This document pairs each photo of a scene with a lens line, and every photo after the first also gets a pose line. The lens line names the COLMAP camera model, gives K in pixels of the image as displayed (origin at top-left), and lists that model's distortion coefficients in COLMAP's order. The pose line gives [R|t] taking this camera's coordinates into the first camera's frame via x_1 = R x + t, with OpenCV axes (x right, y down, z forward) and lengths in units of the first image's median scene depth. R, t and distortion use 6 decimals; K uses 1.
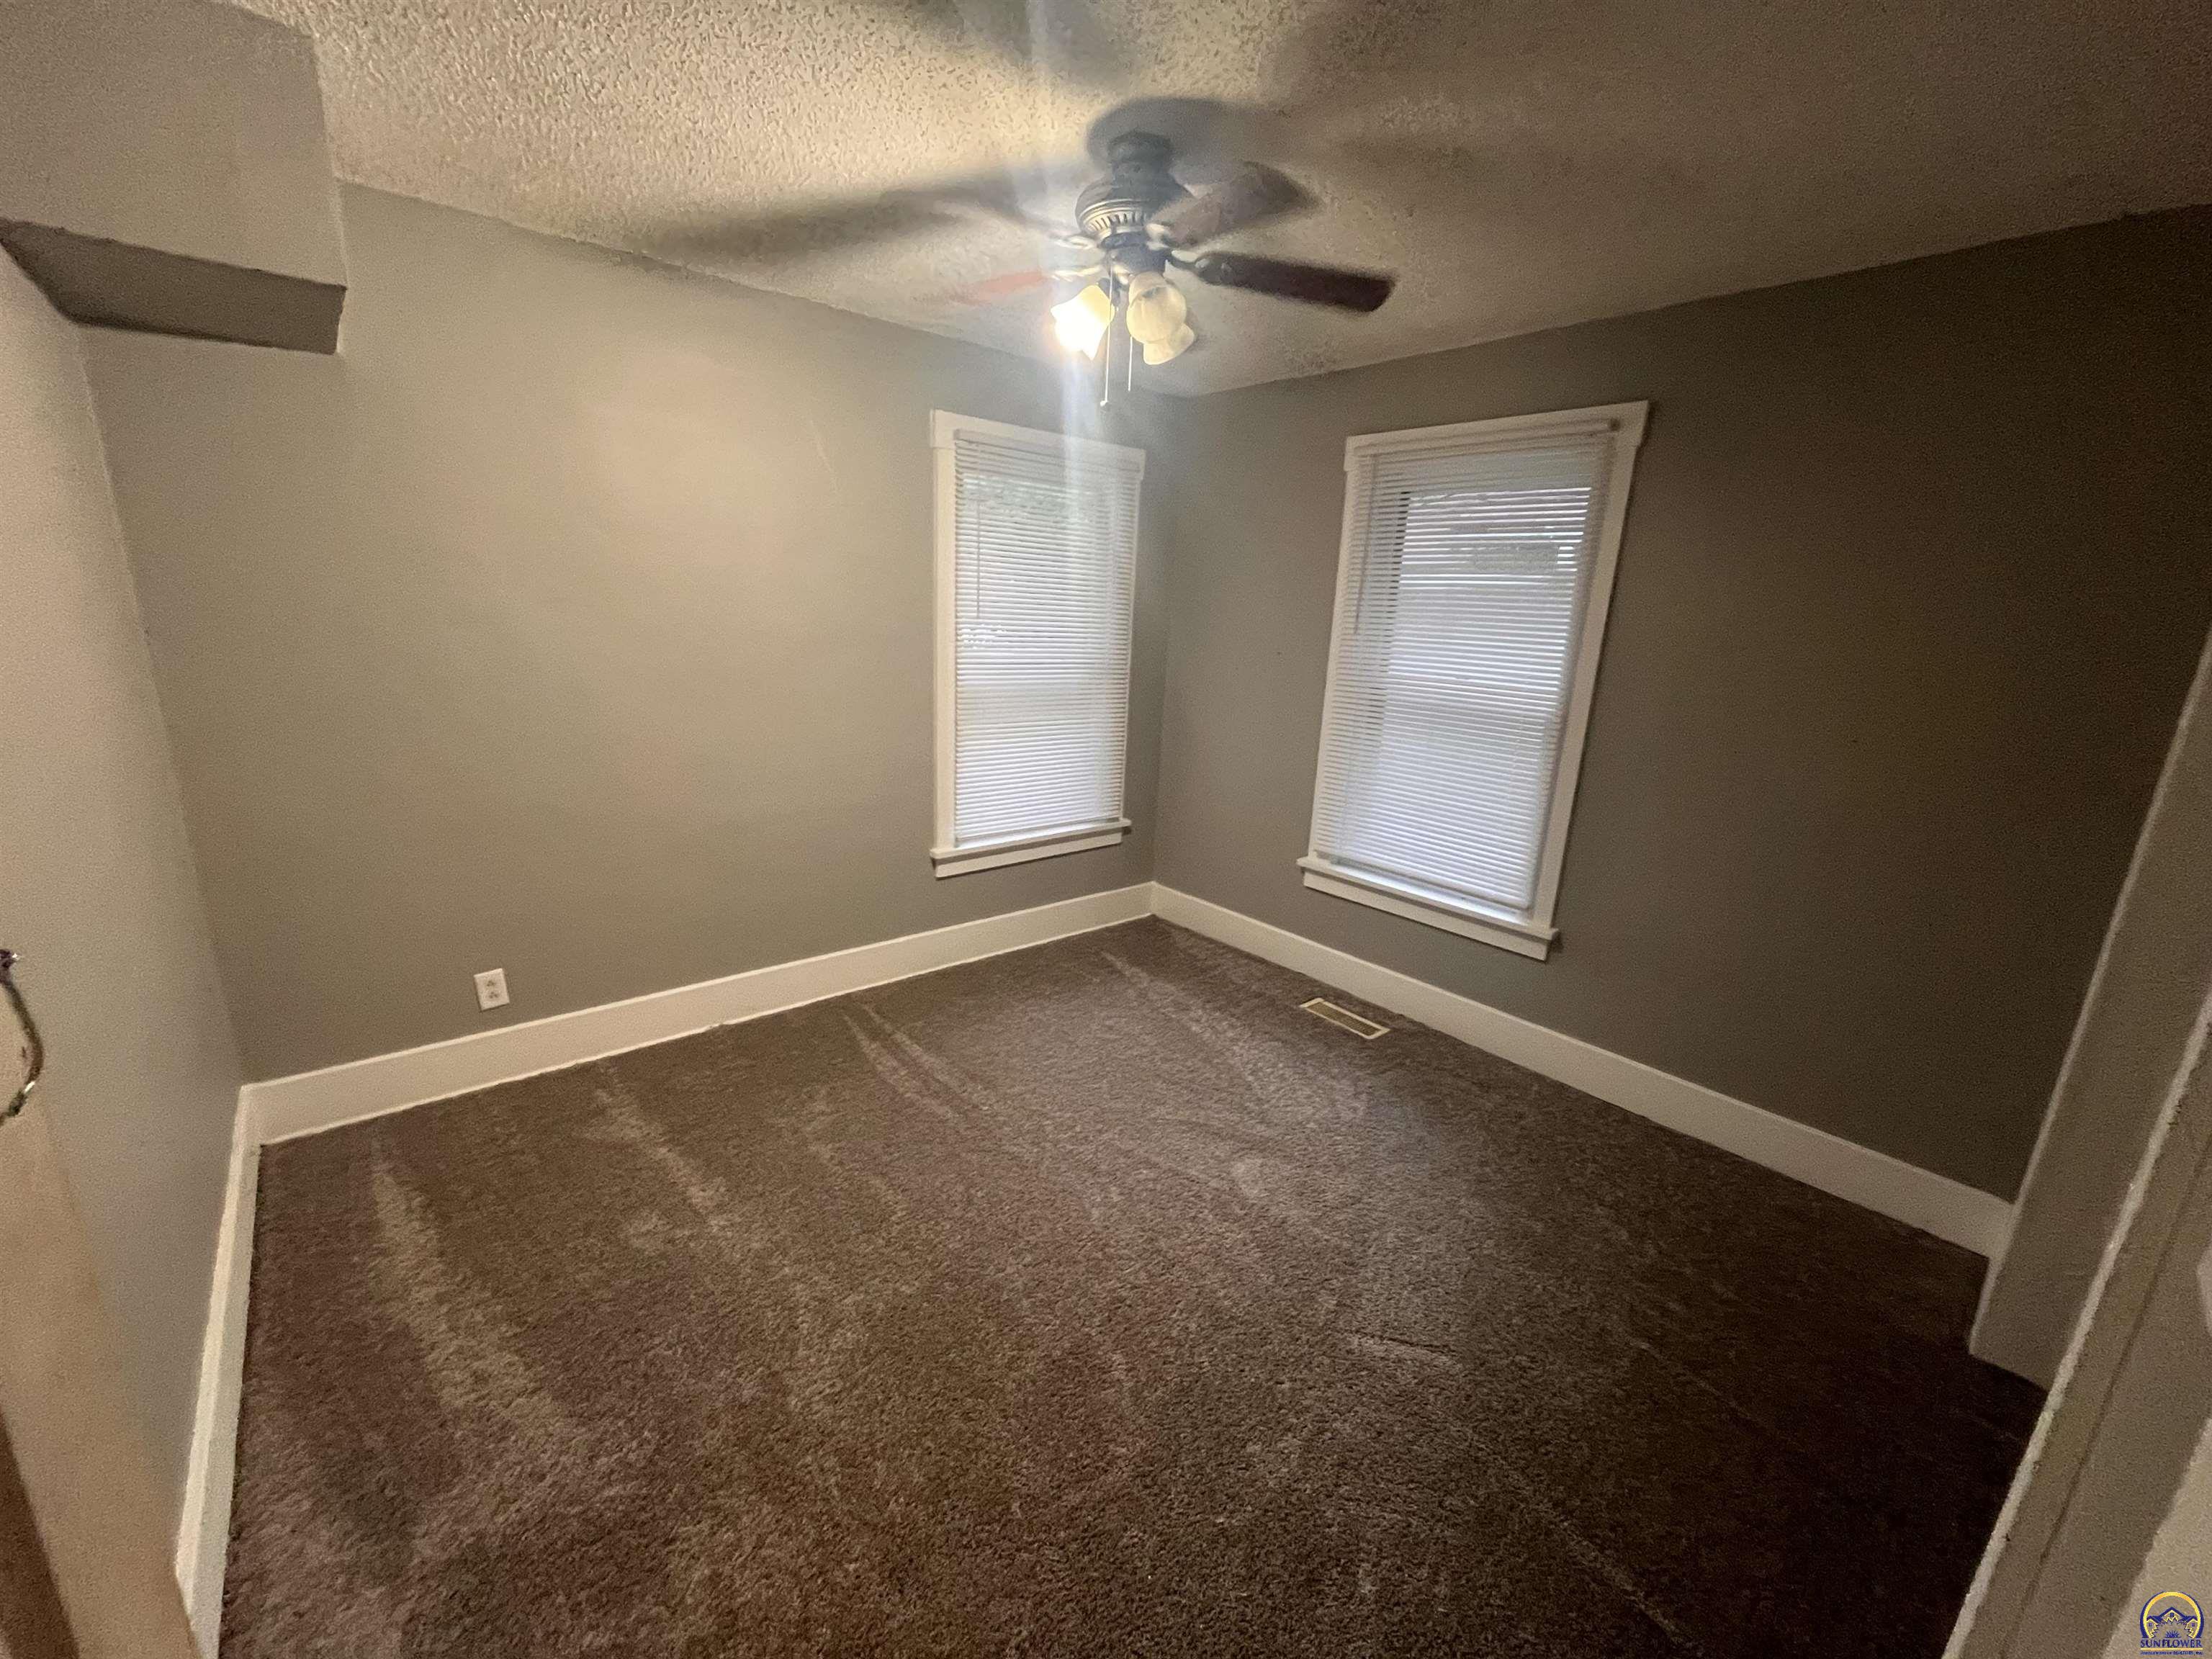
lens RADIAL K [[891.5, 0, 1114.0], [0, 891.5, 835.2], [0, 0, 1]] dist [0.000367, 0.000028]
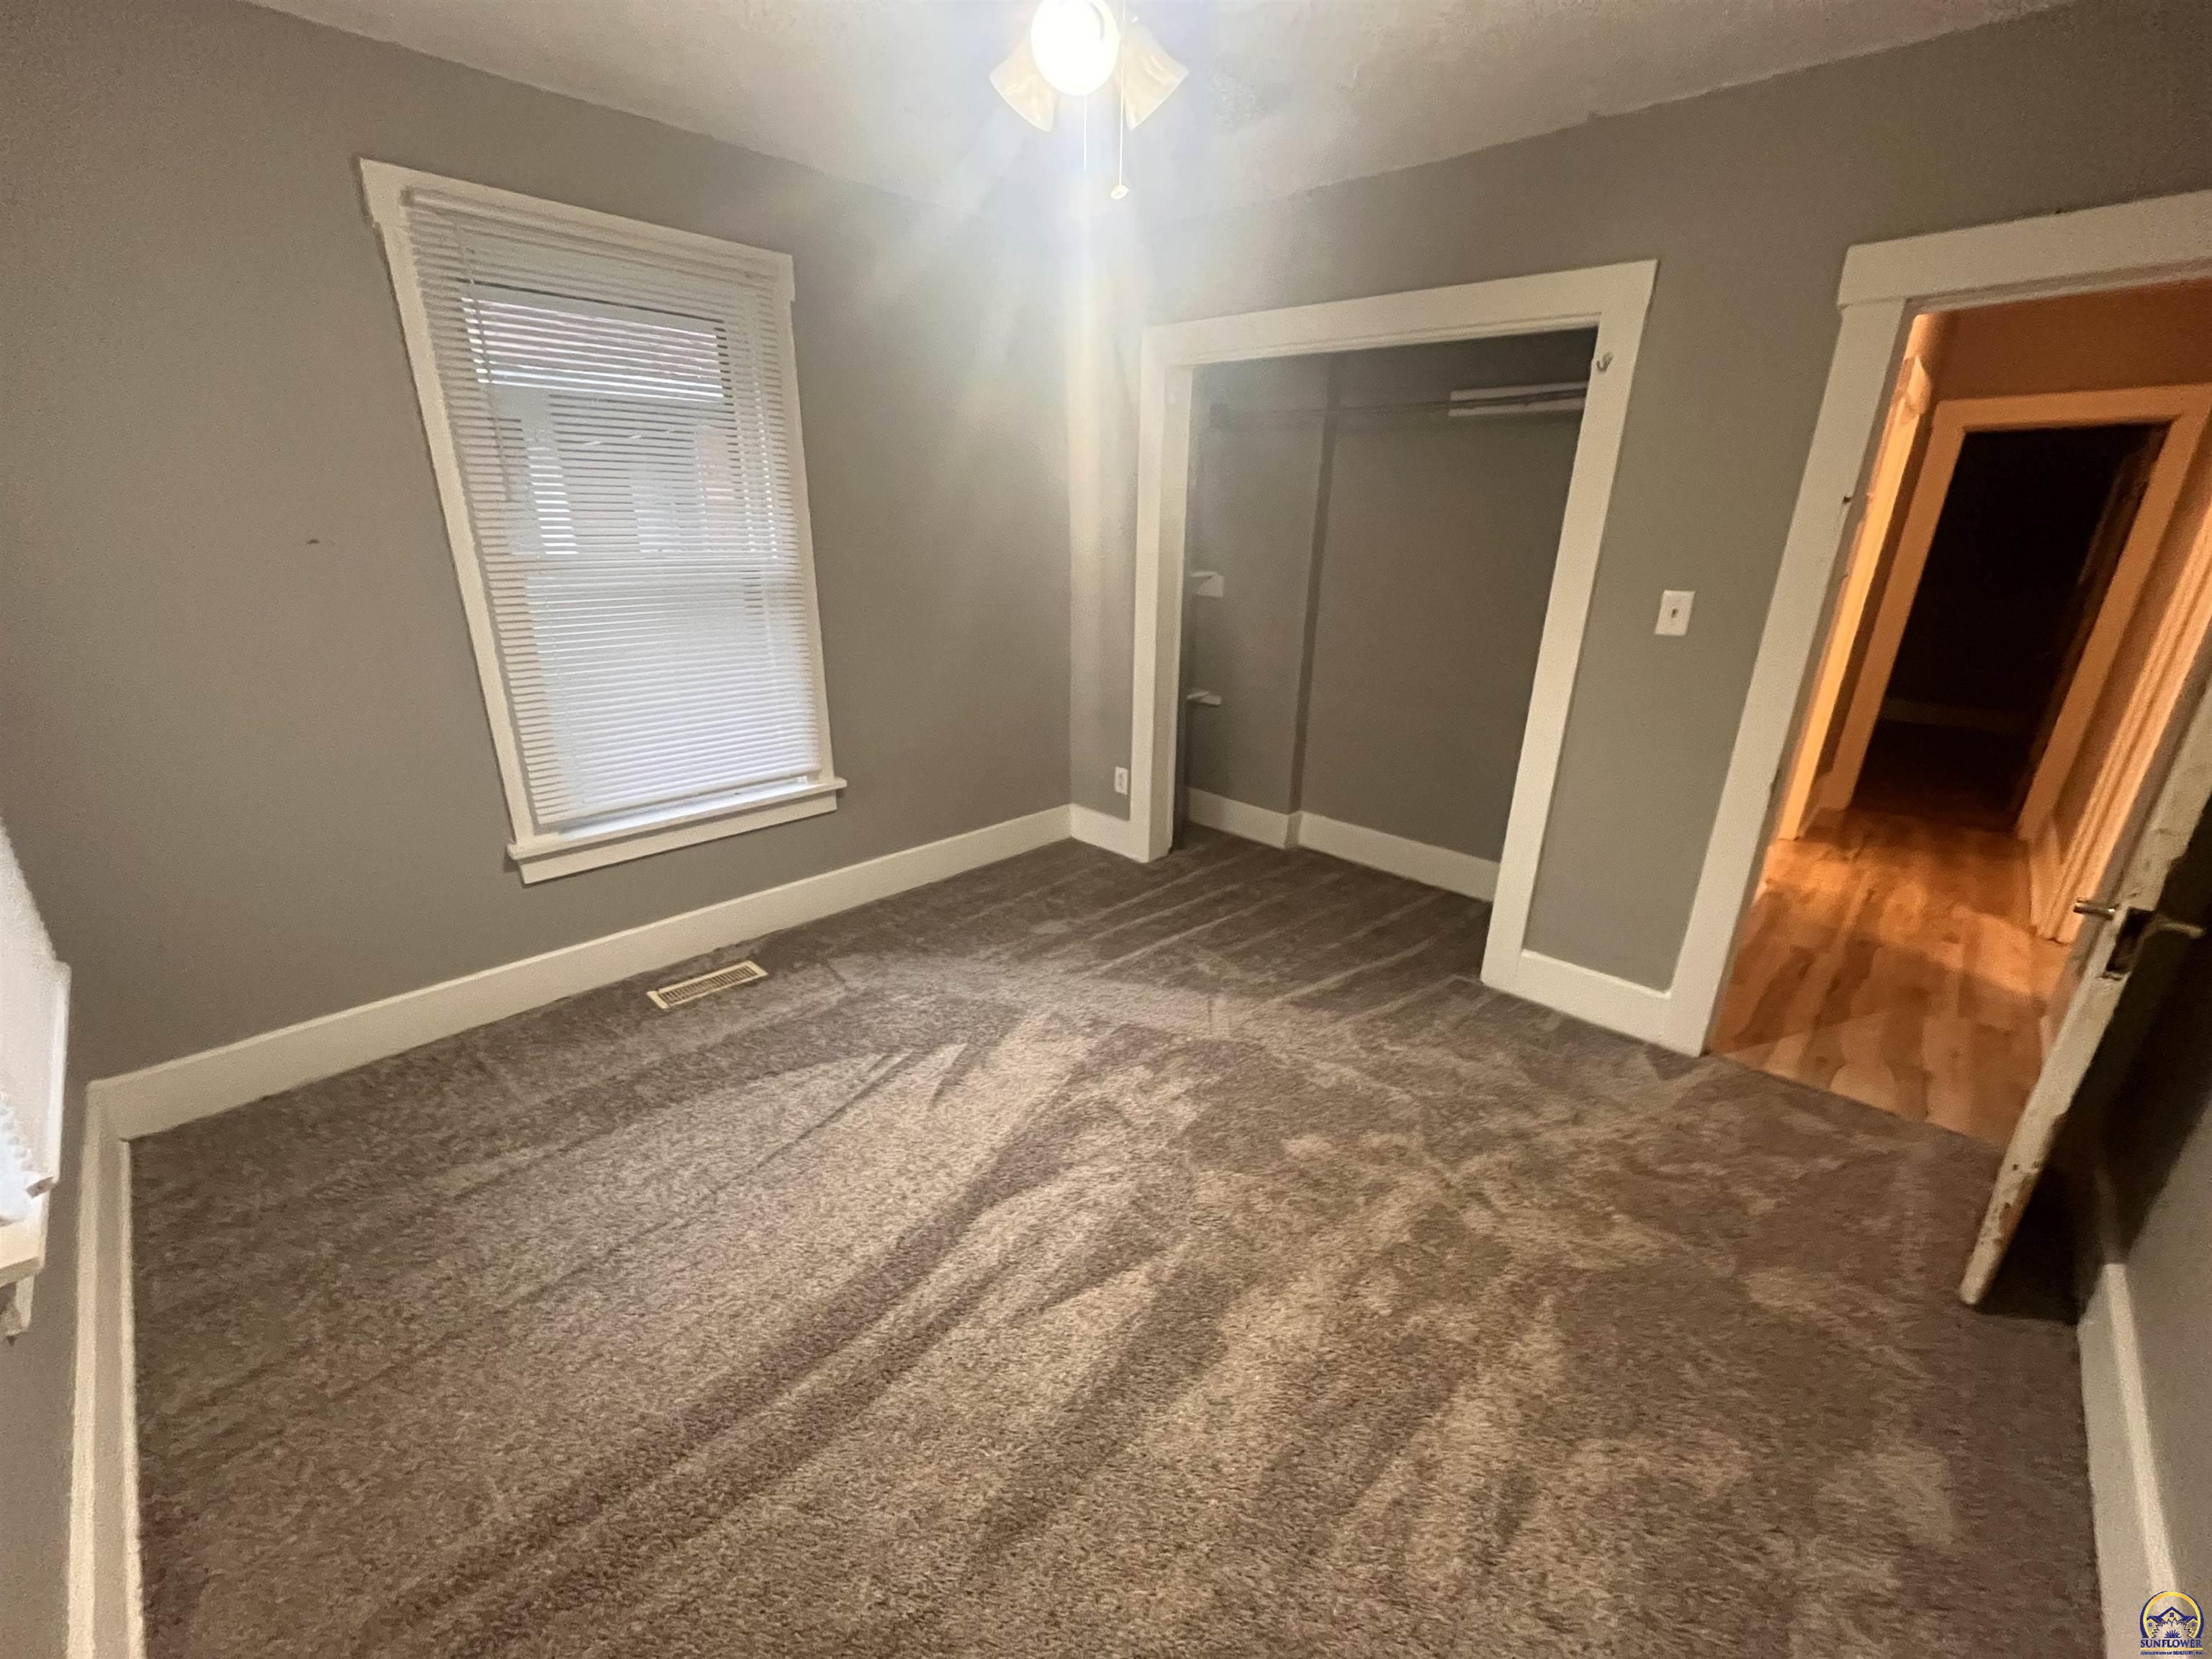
lens RADIAL K [[891.5, 0, 1114.0], [0, 891.5, 835.2], [0, 0, 1]] dist [0.000367, 0.000028]
pose [[-0.092989, -0.380419, 0.920127, -0.506261], [0.224516, 0.892319, 0.391612, -0.163892], [-0.970024, 0.242998, 0.002435, 0.626999]]
